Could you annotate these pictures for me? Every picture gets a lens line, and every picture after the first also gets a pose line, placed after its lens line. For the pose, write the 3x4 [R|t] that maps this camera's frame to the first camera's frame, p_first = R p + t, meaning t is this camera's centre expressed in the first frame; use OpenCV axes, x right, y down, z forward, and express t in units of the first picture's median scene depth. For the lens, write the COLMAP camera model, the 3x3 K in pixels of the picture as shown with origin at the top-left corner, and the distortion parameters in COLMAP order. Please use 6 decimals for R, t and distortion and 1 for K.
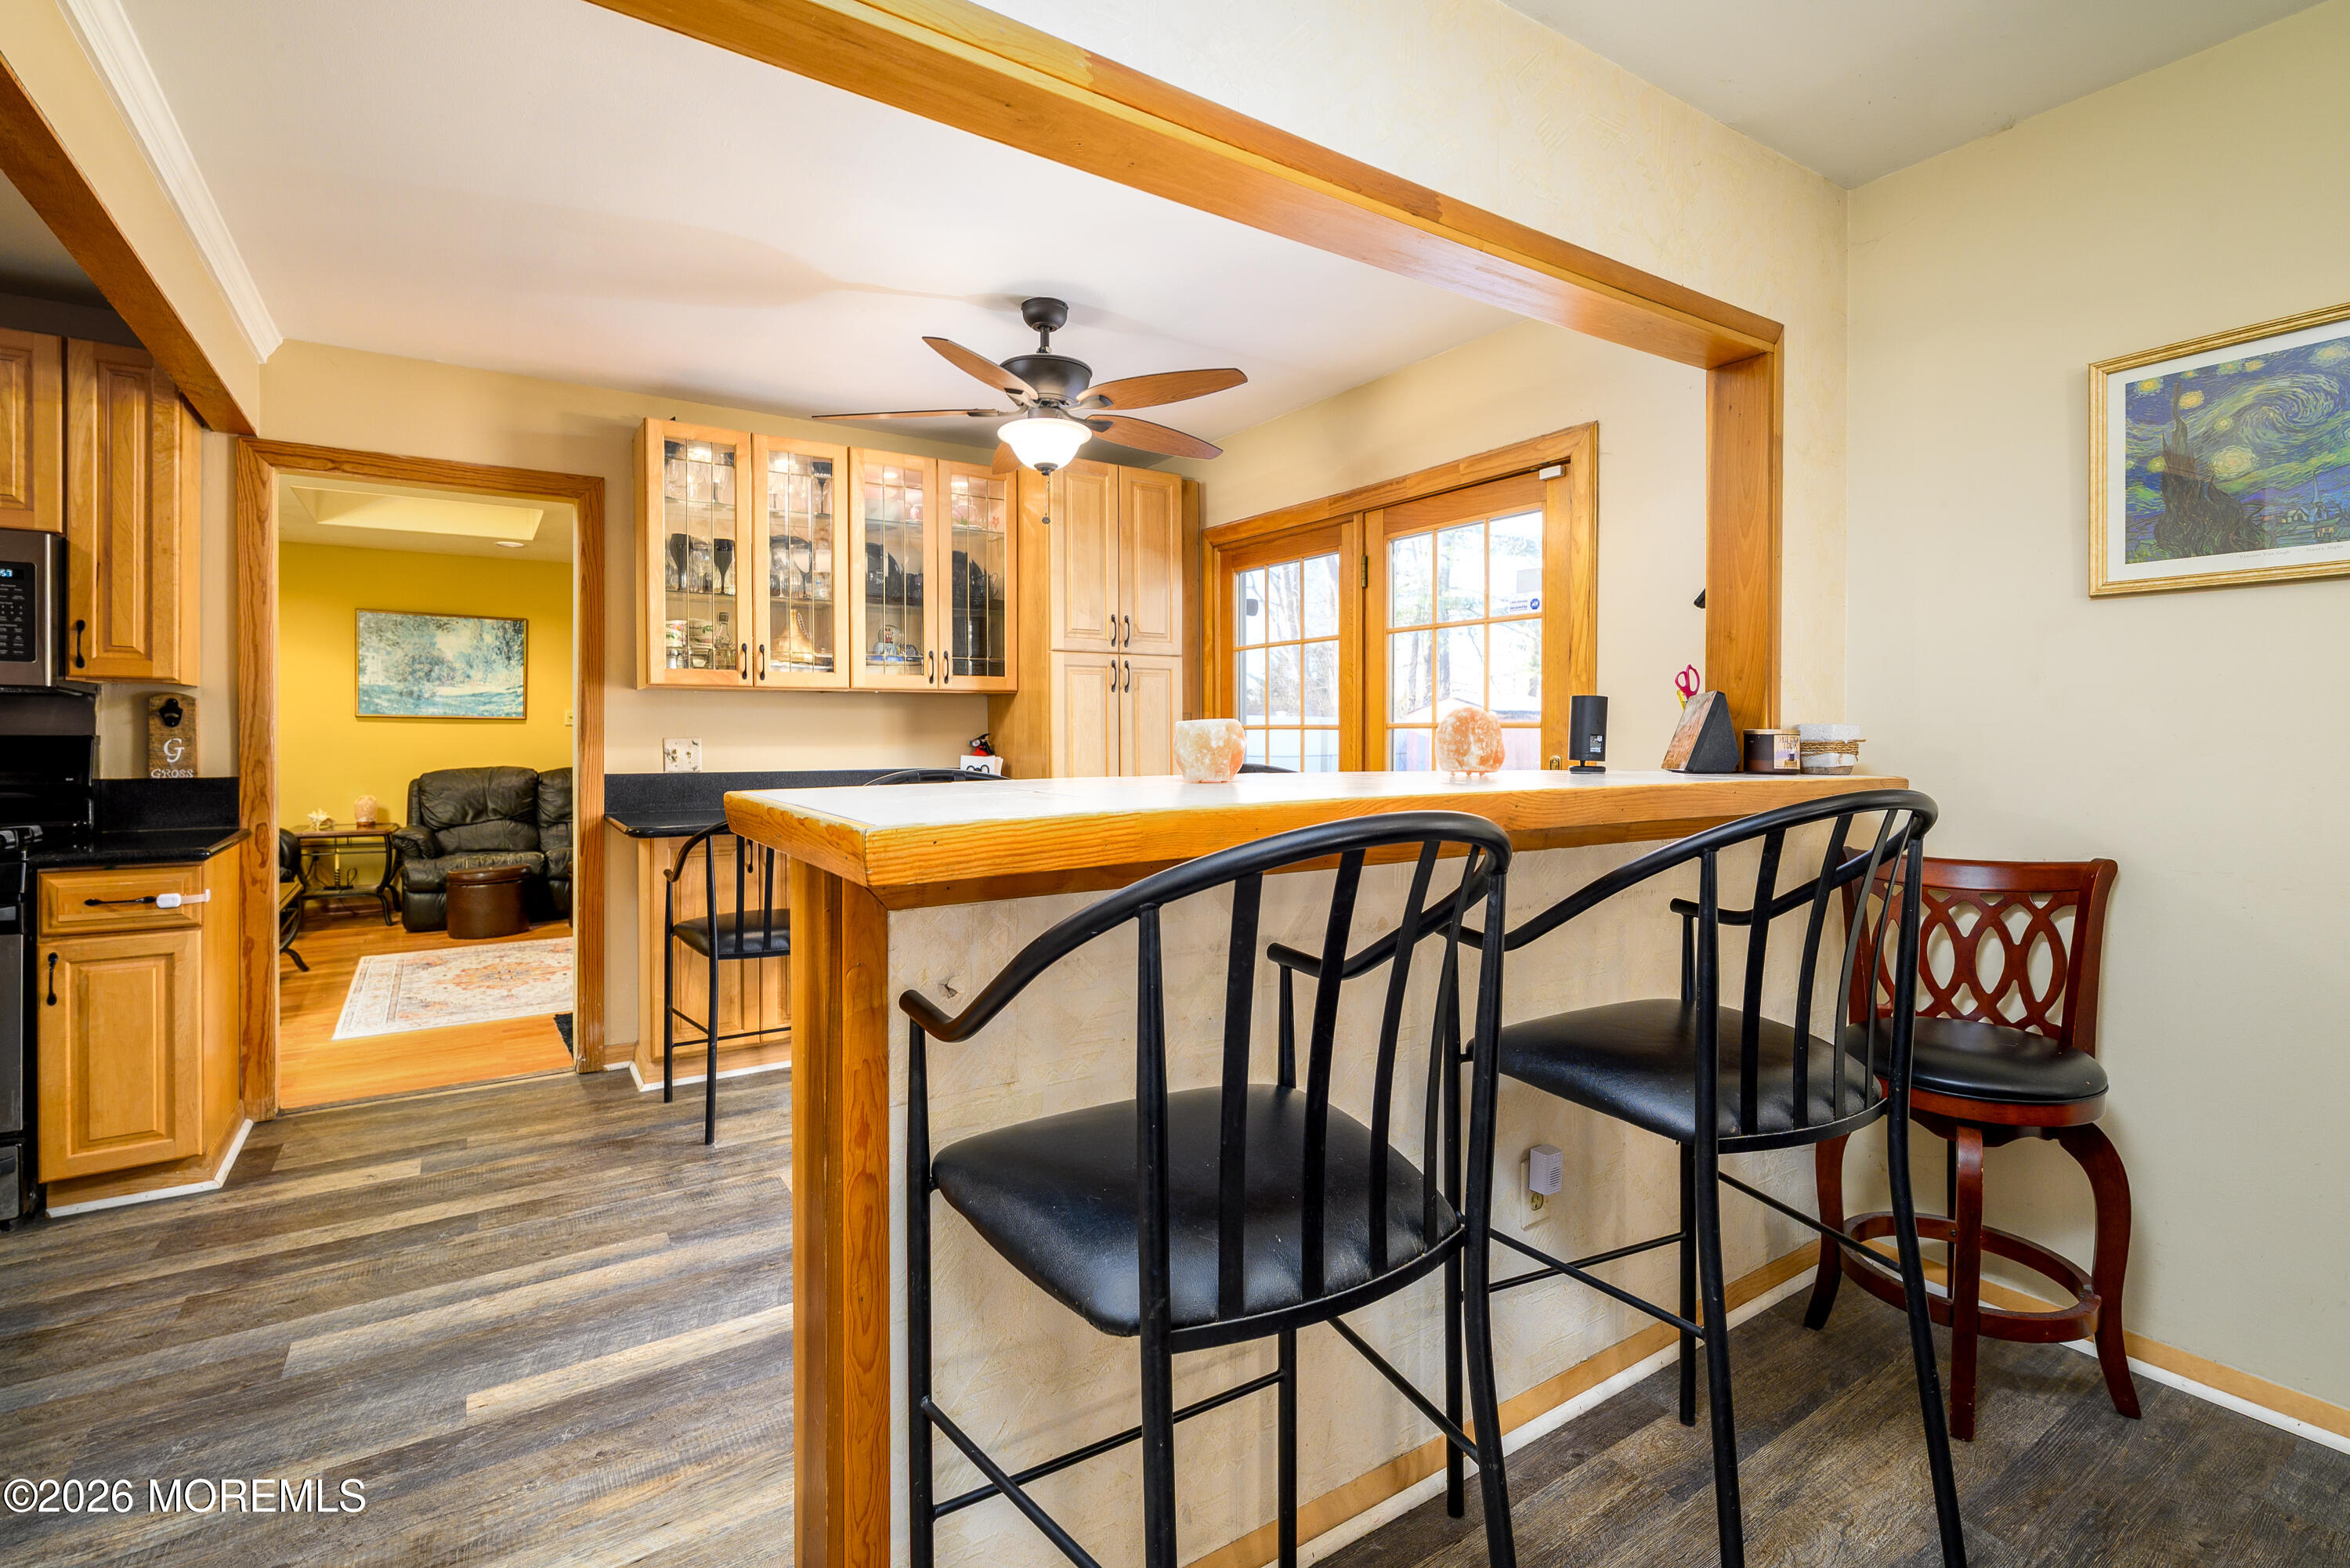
lens RADIAL K [[1068.1, 0, 1178.4], [0, 1068.1, 742.4], [0, 0, 1]] dist [-0.000215, 0.000281]
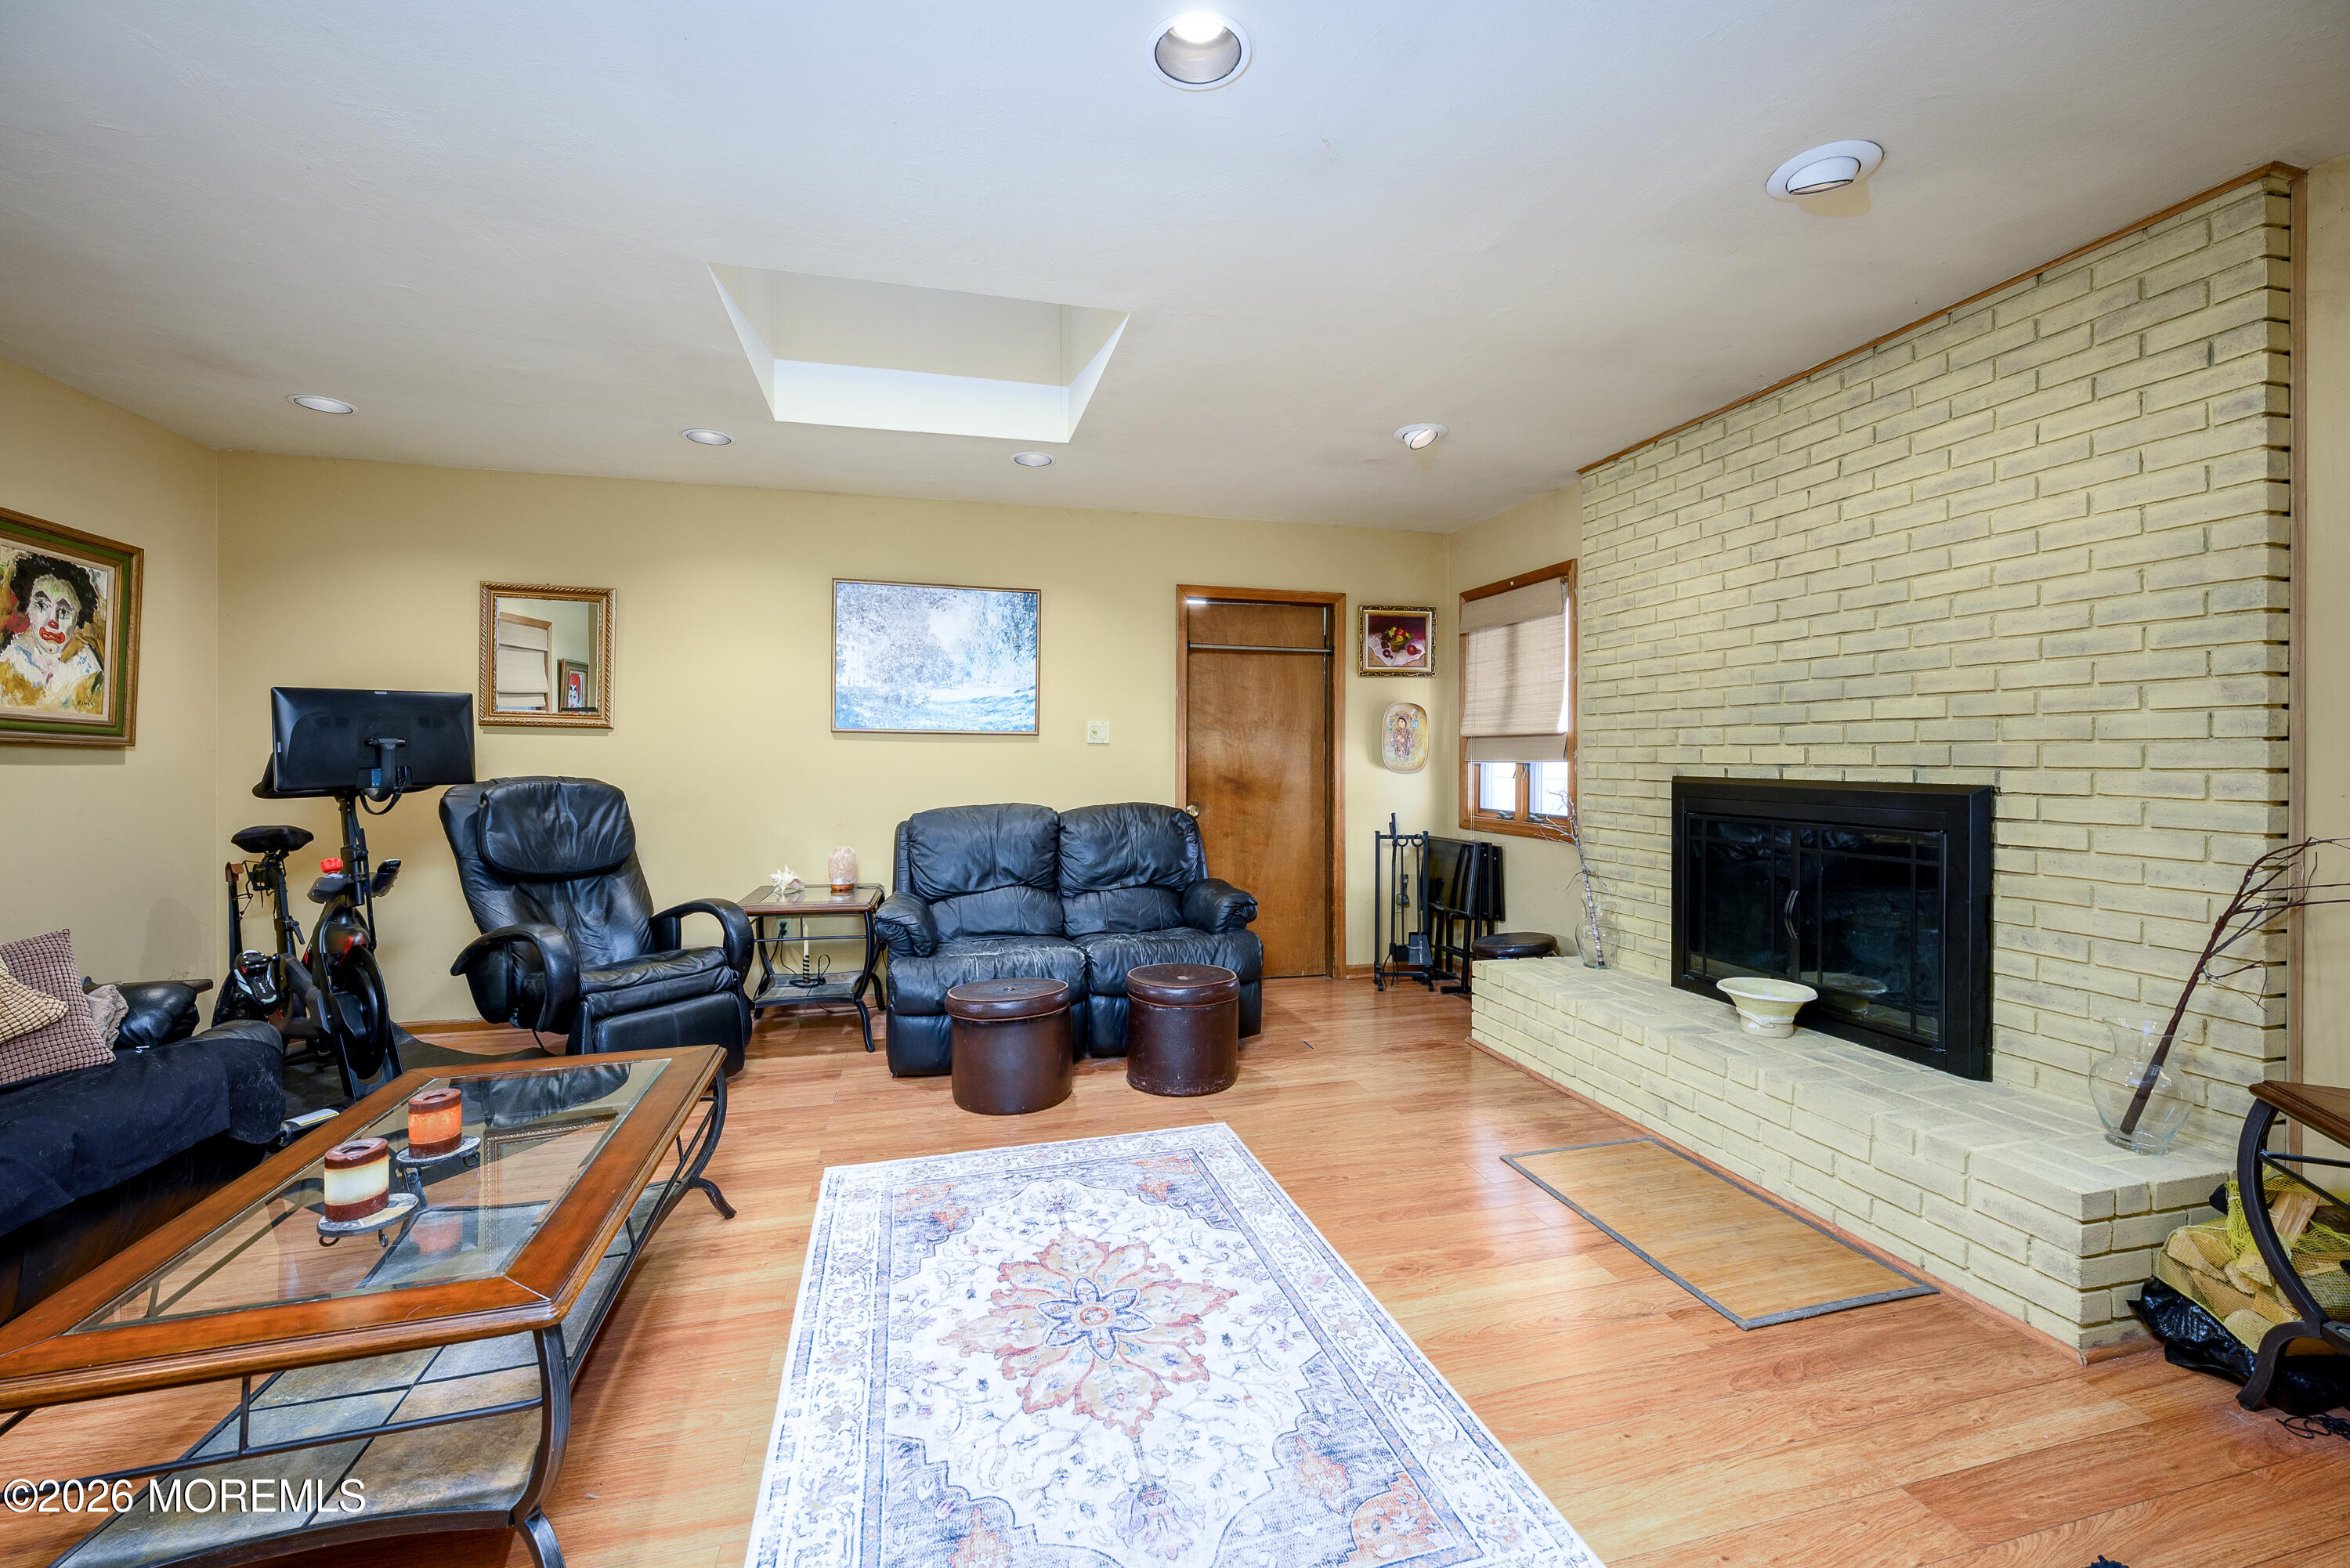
lens RADIAL K [[948.4, 0, 1183.4], [0, 948.4, 735.1], [0, 0, 1]] dist [-0.000854, -0.000192]
pose [[0.949054, -0.011503, -0.314903, -0.622423], [0.002915, 0.999611, -0.027728, -0.007639], [0.315100, 0.025398, 0.948719, 0.845520]]
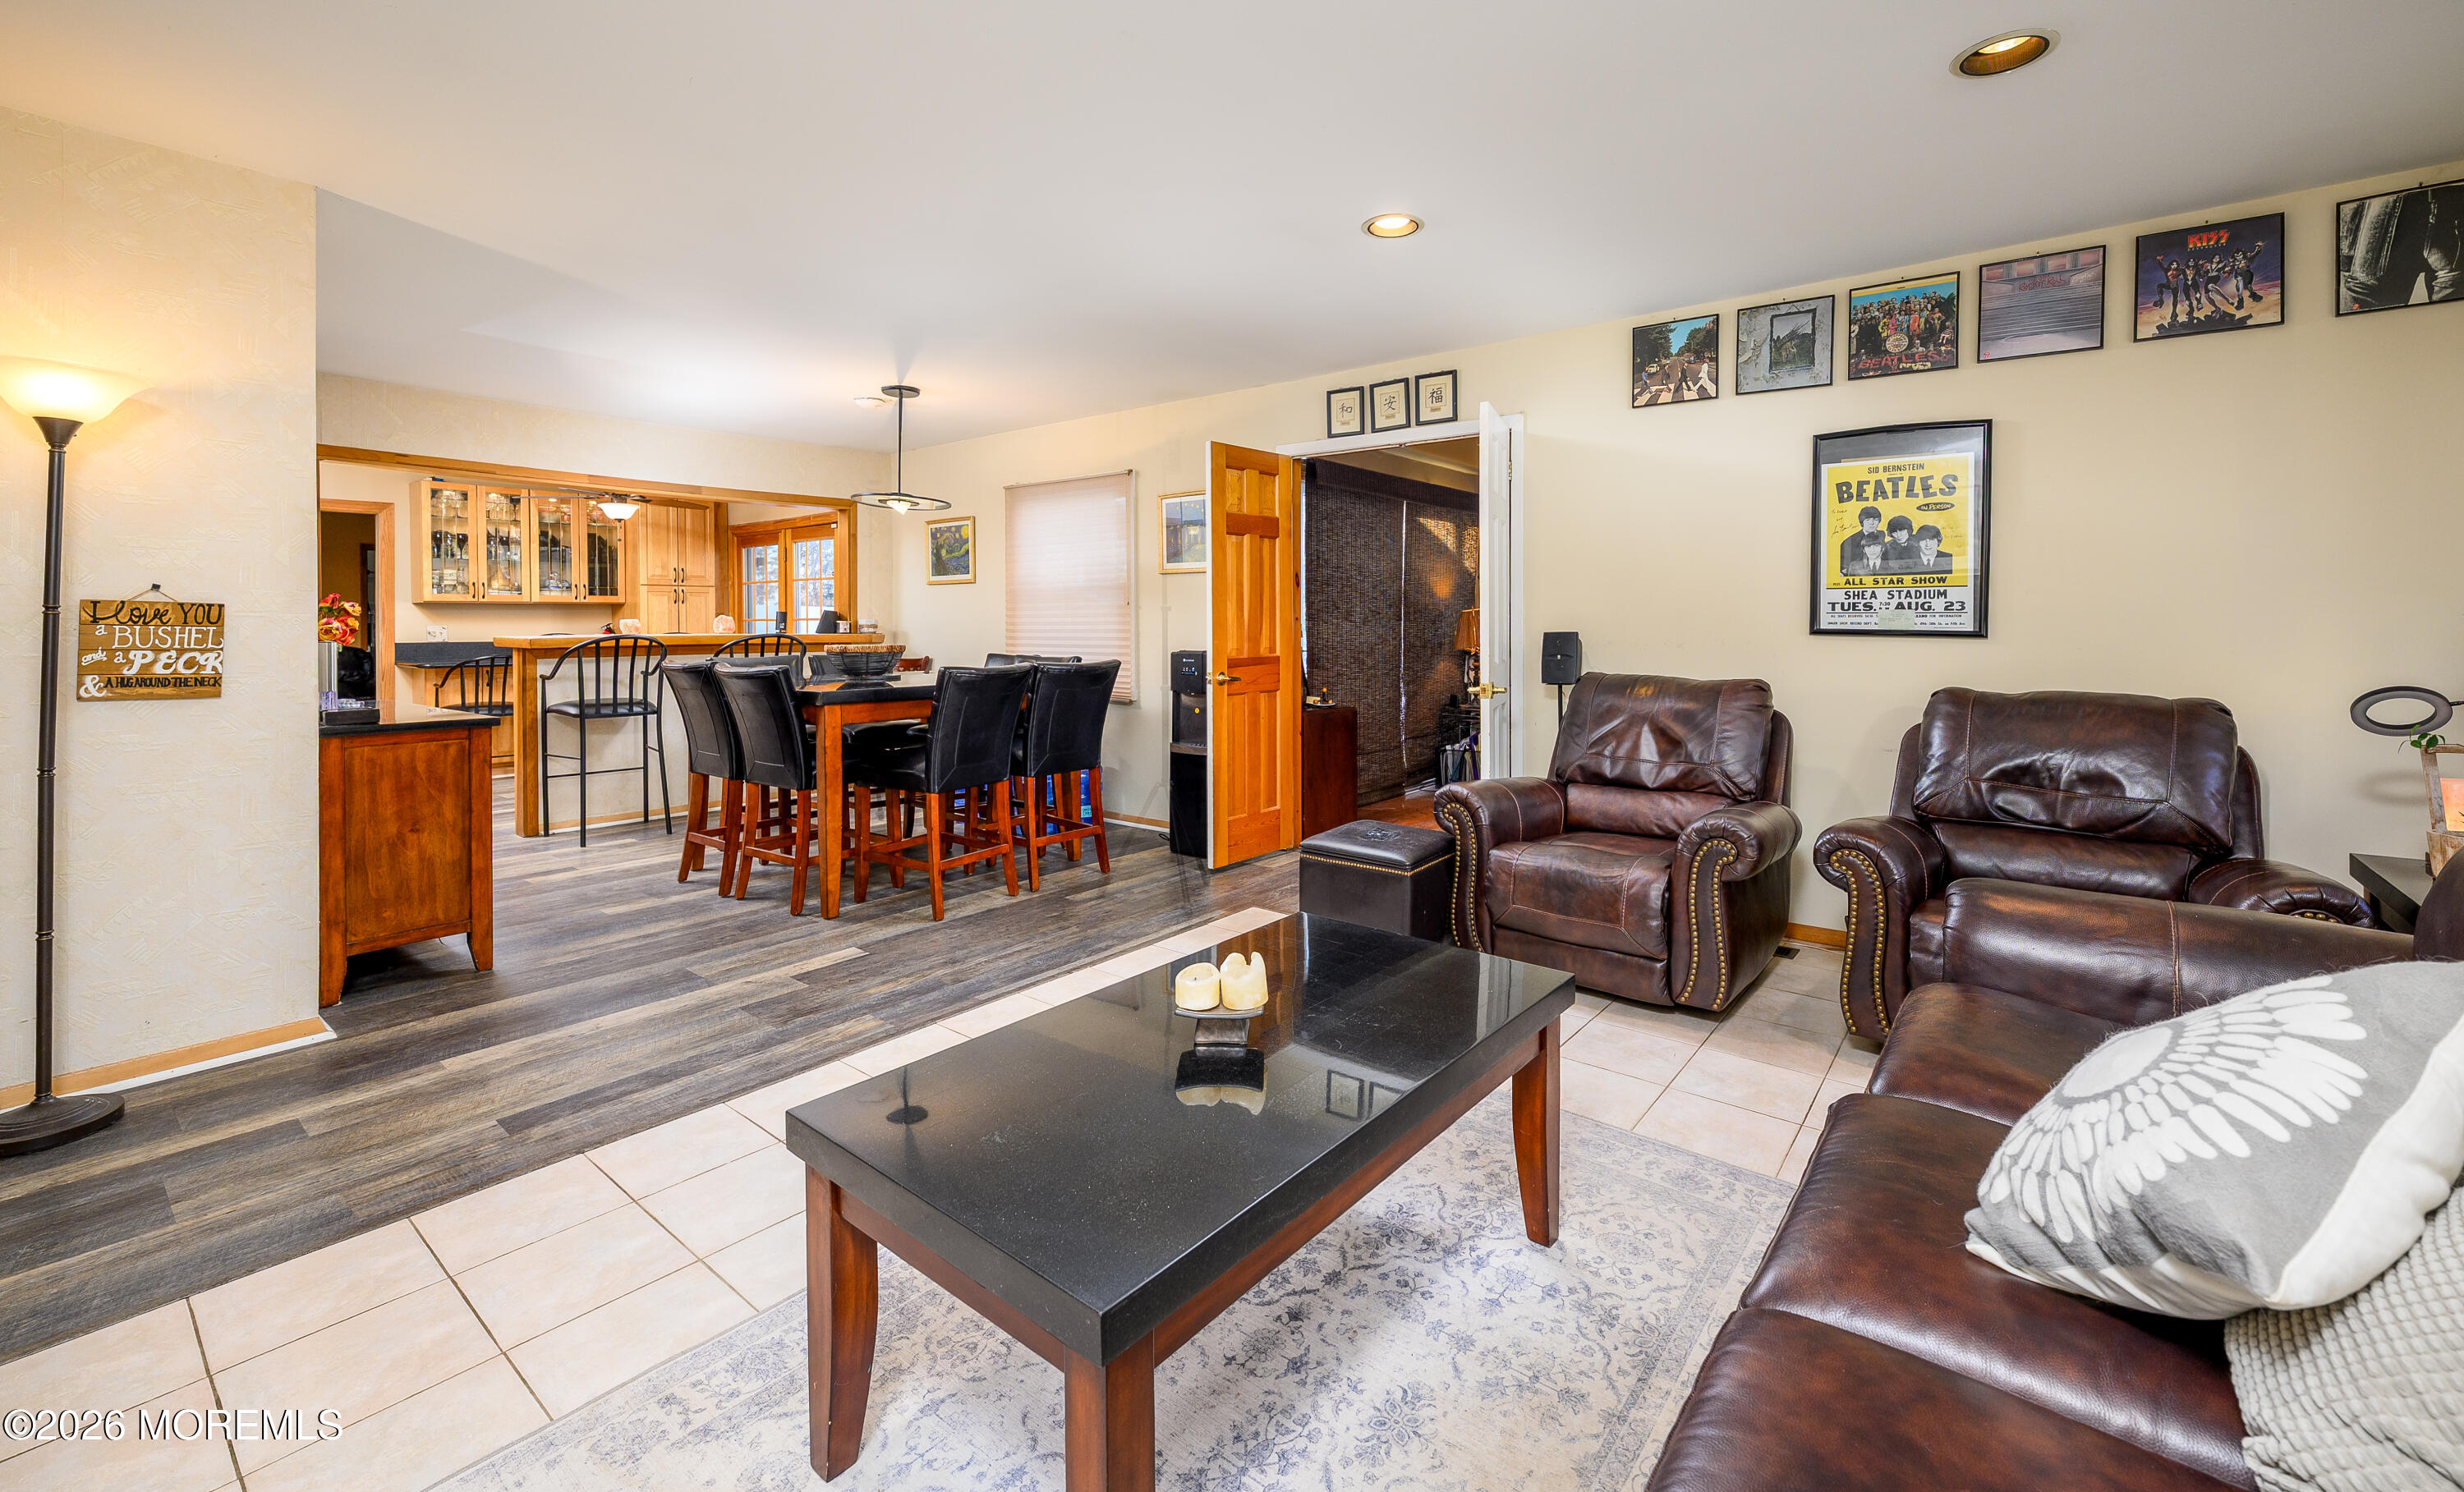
lens RADIAL K [[1006.9, 0, 1246.8], [0, 1006.9, 620.6], [0, 0, 1]] dist [-0.001657, -0.000110]
pose [[0.950308, -0.003812, 0.311288, 0.425614], [0.007094, 0.999931, -0.009412, 0.014334], [-0.311230, 0.011152, 0.950269, -1.347081]]
